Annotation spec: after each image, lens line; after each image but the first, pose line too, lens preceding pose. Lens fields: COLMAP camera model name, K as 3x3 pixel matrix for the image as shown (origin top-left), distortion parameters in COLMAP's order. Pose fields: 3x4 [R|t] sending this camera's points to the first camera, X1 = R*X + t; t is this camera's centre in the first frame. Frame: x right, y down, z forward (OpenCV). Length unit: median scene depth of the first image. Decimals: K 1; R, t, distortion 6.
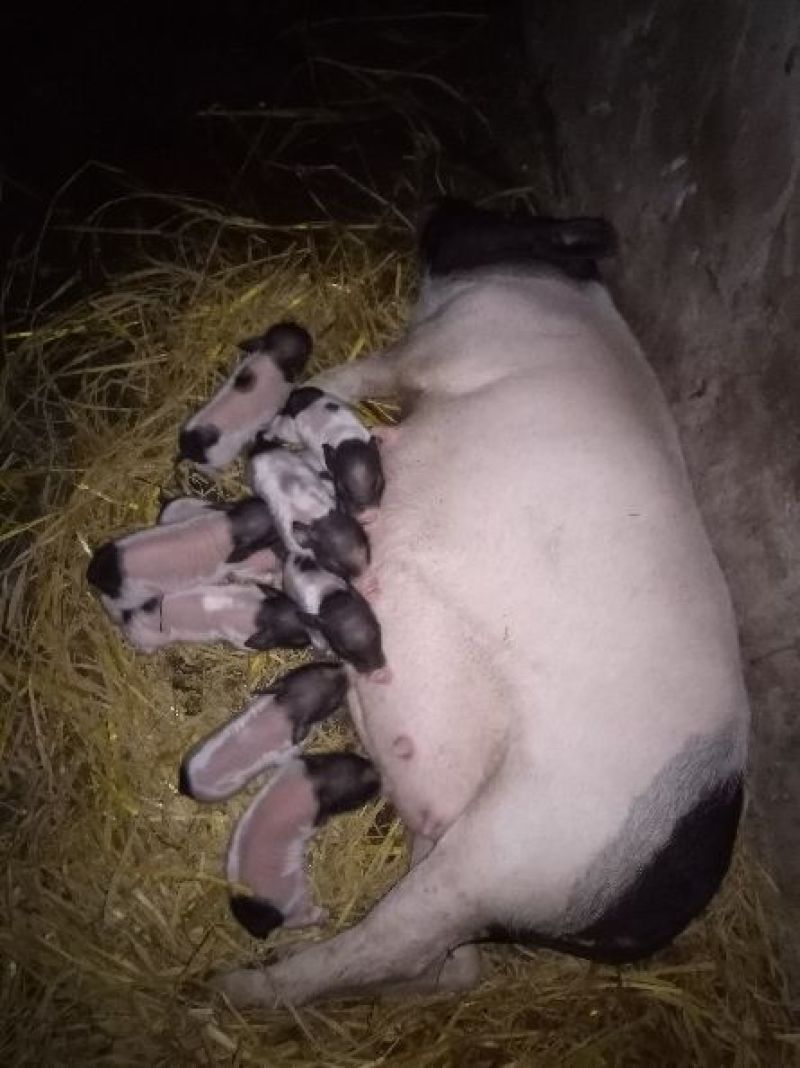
lens RADIAL K [[787.3, 0, 400.0], [0, 787.3, 534.0], [0, 0, 1]] dist [-0.005686, 0.002786]
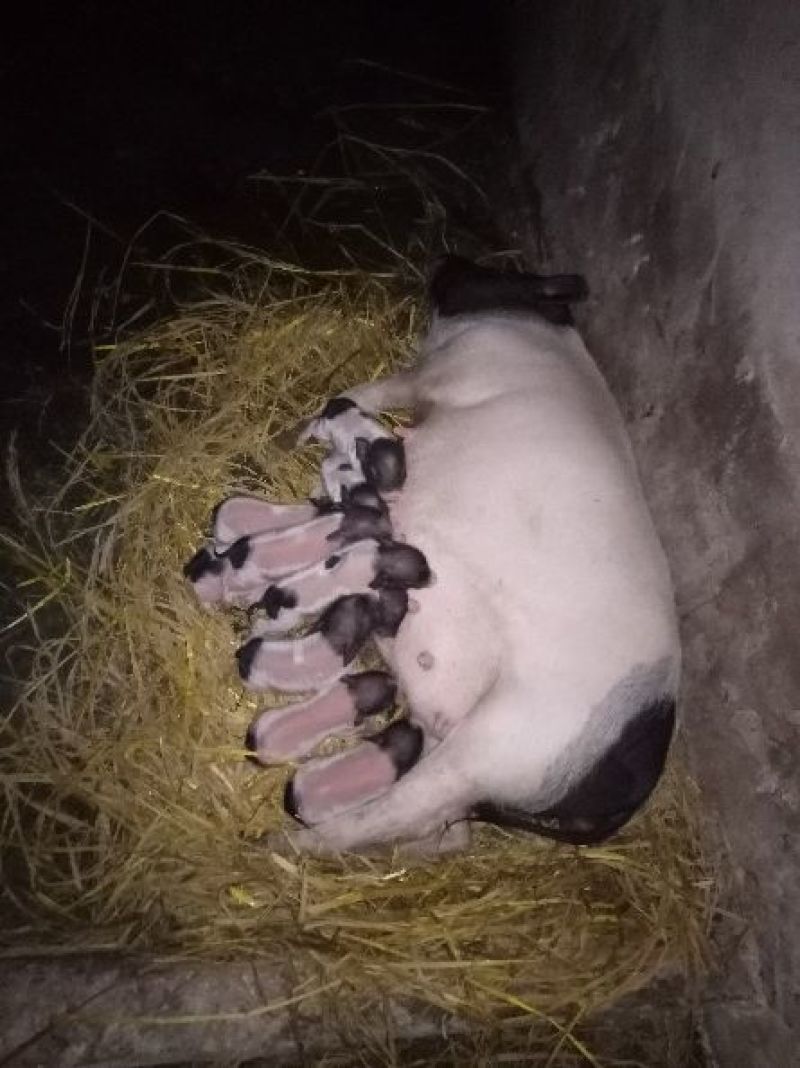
lens RADIAL K [[784.9, 0, 400.4], [0, 784.9, 535.3], [0, 0, 1]] dist [-0.000525, 0.001274]
pose [[0.998628, 0.036540, 0.037512, -0.059389], [-0.034375, 0.997793, -0.056813, 0.094557], [-0.039505, 0.055446, 0.997680, -0.228189]]
